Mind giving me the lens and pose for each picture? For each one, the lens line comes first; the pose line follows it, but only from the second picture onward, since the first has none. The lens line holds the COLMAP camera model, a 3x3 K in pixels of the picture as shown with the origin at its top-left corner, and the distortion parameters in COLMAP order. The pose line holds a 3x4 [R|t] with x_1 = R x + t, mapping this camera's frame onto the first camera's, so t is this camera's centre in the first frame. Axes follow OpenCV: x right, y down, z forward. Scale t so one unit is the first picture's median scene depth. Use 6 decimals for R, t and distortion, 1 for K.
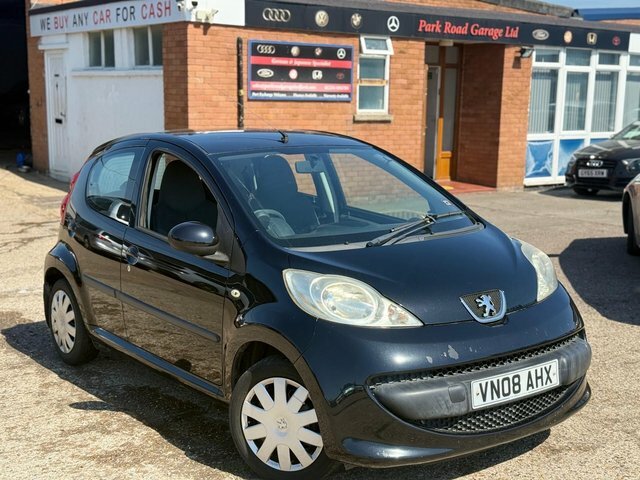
lens RADIAL K [[922.1, 0, 320.0], [0, 922.1, 240.0], [0, 0, 1]] dist [0.030301, 0.058511]
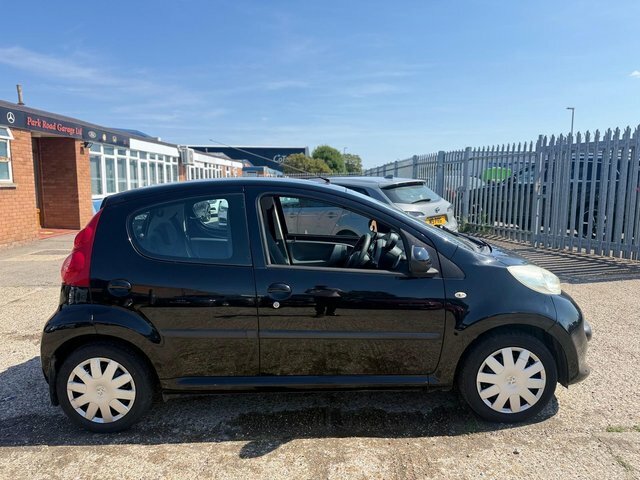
lens RADIAL K [[453.6, 0, 320.0], [0, 453.6, 240.0], [0, 0, 1]] dist [-0.004639, -0.006368]
pose [[0.570823, -0.109789, 0.813700, -0.221096], [0.127283, 0.990872, 0.044403, -0.022904], [-0.811148, 0.078224, 0.579587, 0.241338]]
